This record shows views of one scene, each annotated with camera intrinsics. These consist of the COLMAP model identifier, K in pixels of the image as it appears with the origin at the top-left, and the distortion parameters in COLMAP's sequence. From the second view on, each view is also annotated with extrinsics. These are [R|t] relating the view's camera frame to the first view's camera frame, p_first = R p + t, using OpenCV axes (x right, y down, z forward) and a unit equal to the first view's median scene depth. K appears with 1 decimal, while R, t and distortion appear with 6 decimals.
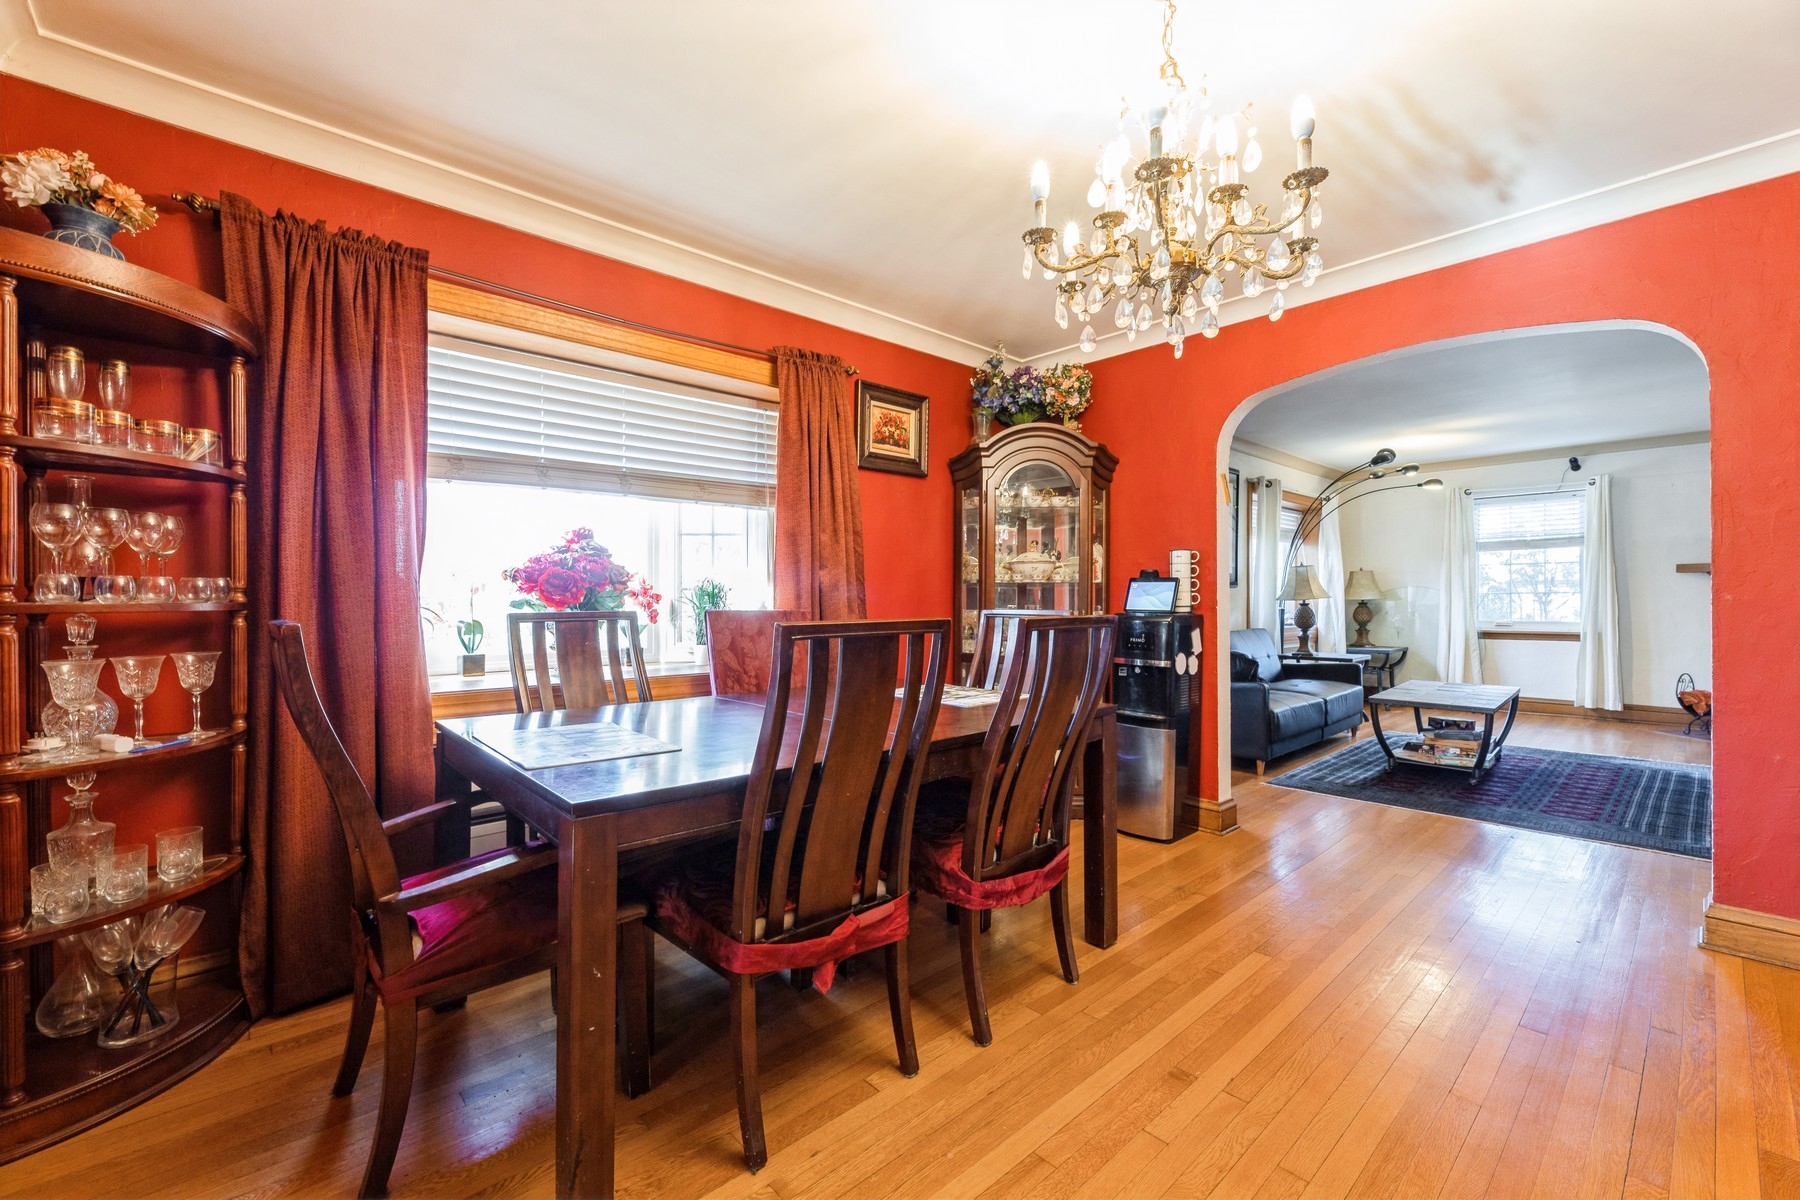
lens RADIAL K [[735.6, 0, 900.0], [0, 735.6, 600.0], [0, 0, 1]] dist [-0.000261, -0.000096]
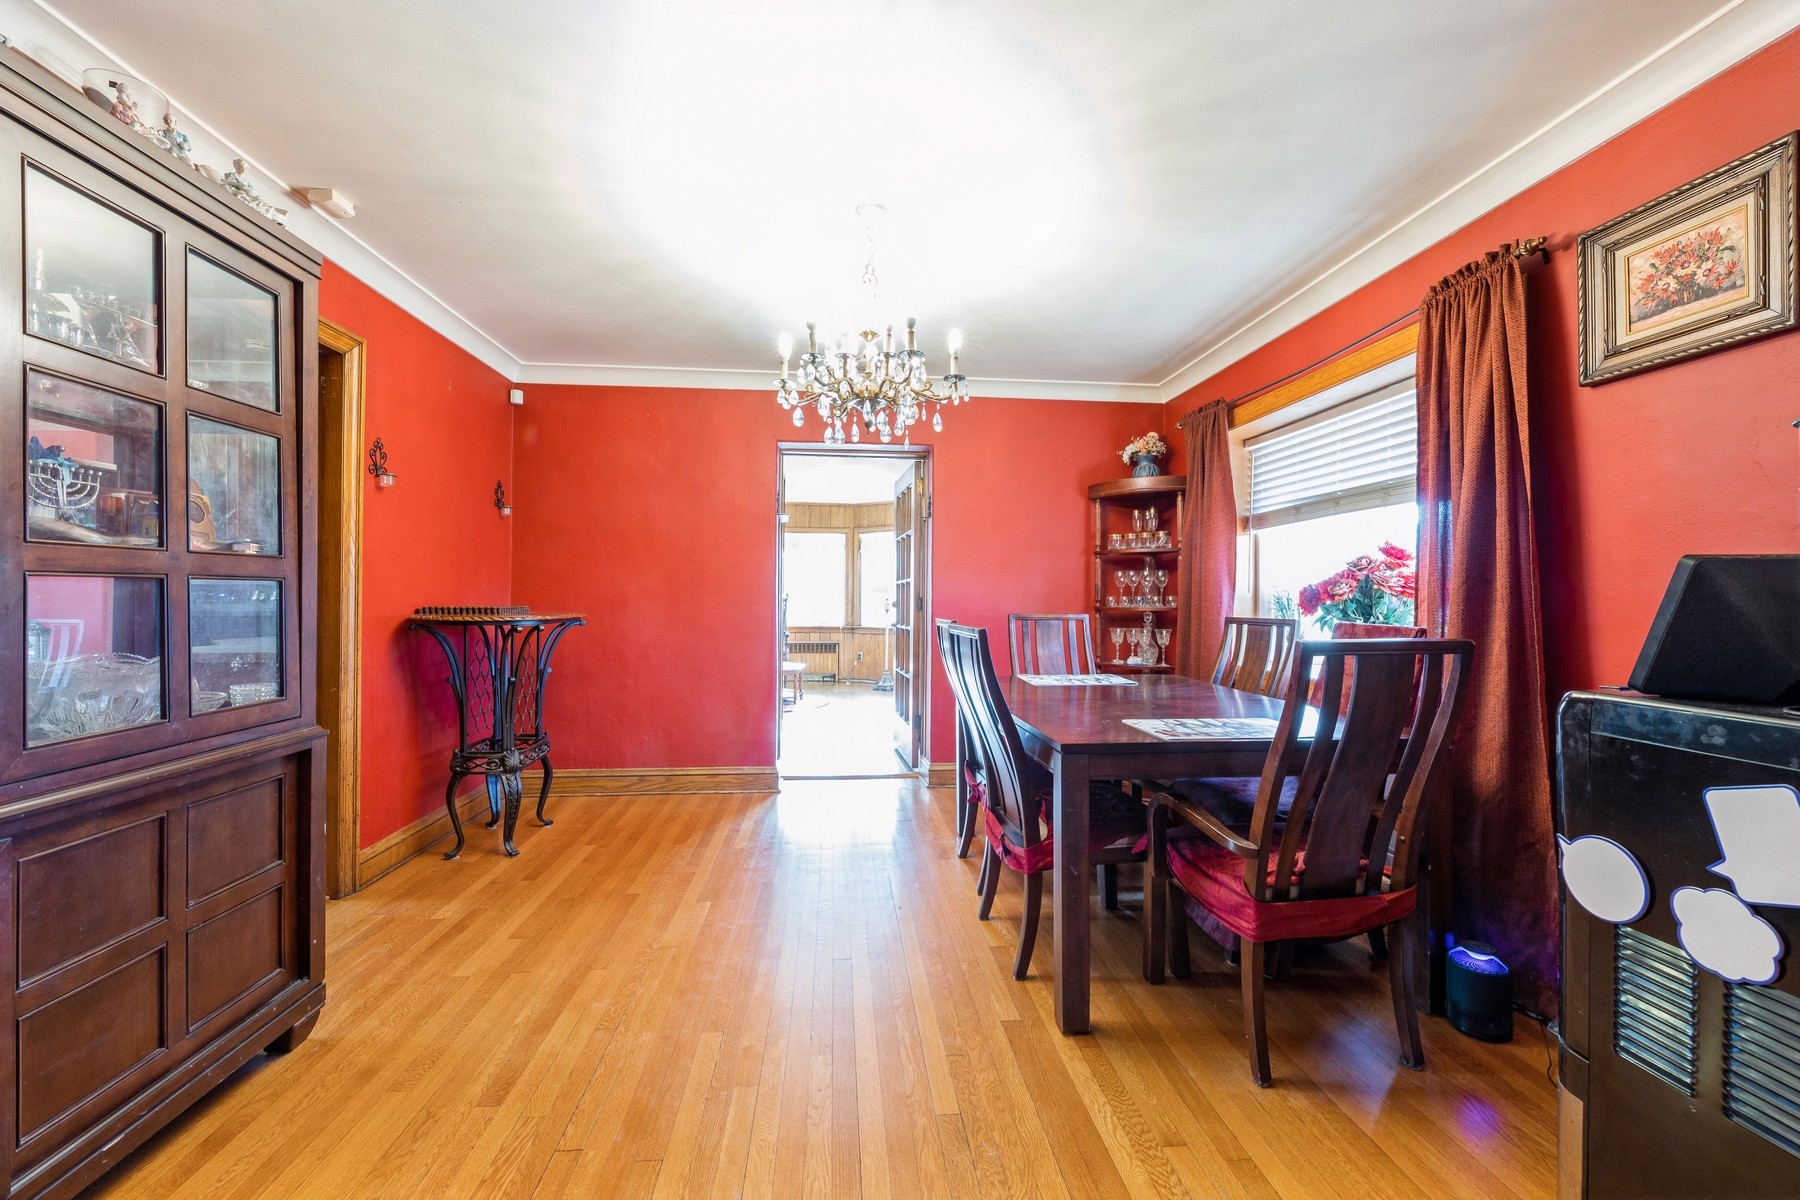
lens RADIAL K [[735.6, 0, 900.0], [0, 735.6, 600.0], [0, 0, 1]] dist [-0.000261, -0.000096]
pose [[-0.603837, 0.002812, -0.797103, 0.927332], [-0.003398, 0.999976, 0.006102, -0.024380], [0.797101, 0.006393, -0.603812, 1.190957]]
